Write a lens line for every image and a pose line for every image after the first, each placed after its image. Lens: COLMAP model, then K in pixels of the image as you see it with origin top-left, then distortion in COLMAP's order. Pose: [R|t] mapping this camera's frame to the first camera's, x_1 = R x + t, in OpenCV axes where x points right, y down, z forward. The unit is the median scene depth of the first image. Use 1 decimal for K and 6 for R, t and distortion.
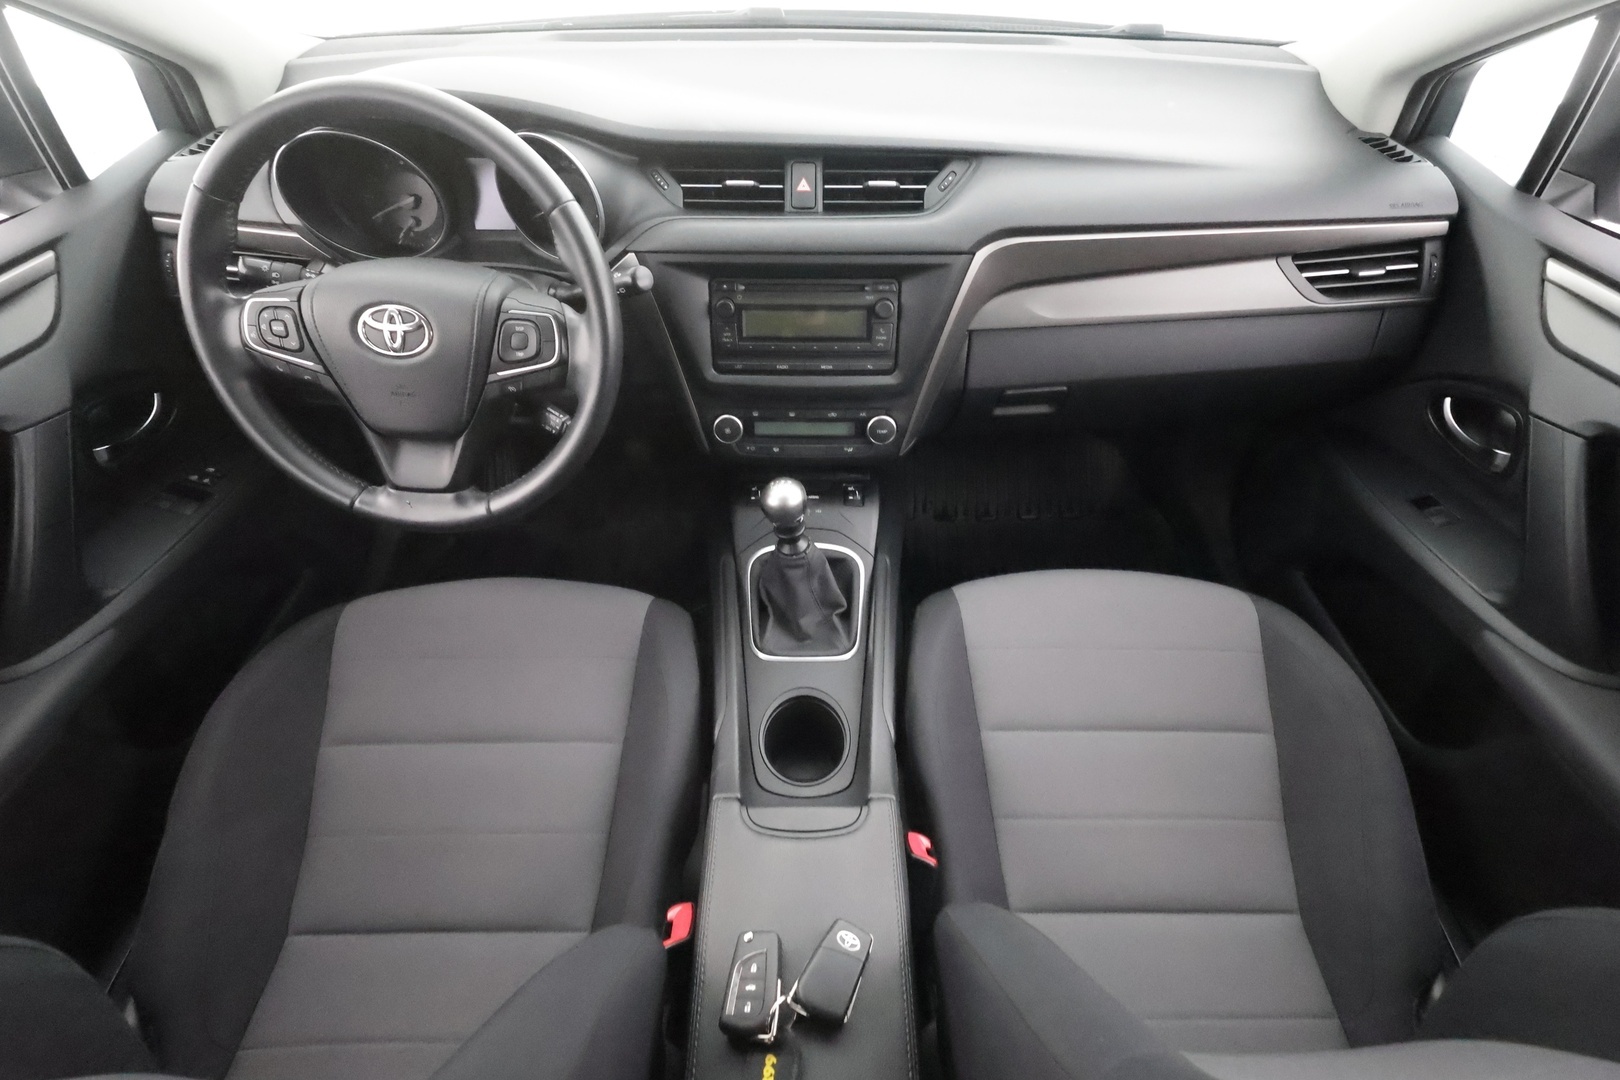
lens RADIAL K [[753.5, 0, 802.8], [0, 753.5, 541.3], [0, 0, 1]] dist [0.000527, 0.003065]
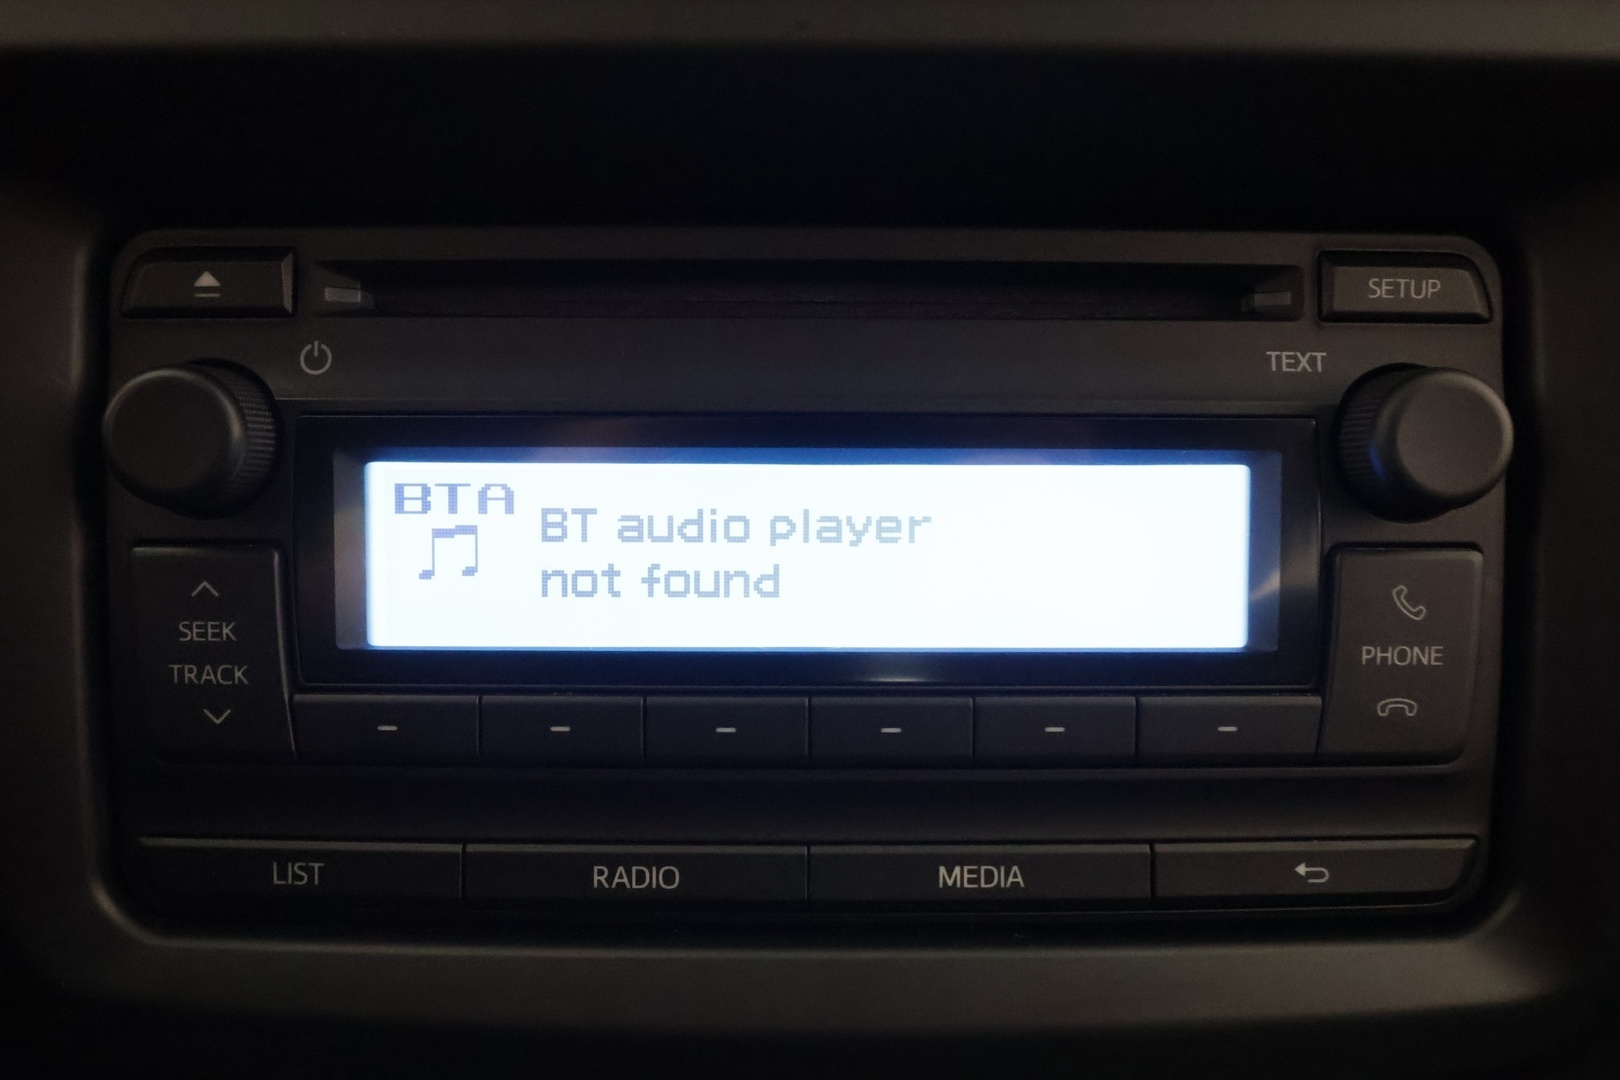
lens RADIAL K [[1275.4, 0, 771.9], [0, 1275.4, 495.9], [0, 0, 1]] dist [0.028366, -0.016241]
pose [[0.999978, -0.001905, 0.006400, -0.005560], [0.004098, 0.931795, -0.362961, -0.223267], [-0.005272, 0.362979, 0.931782, 0.811862]]
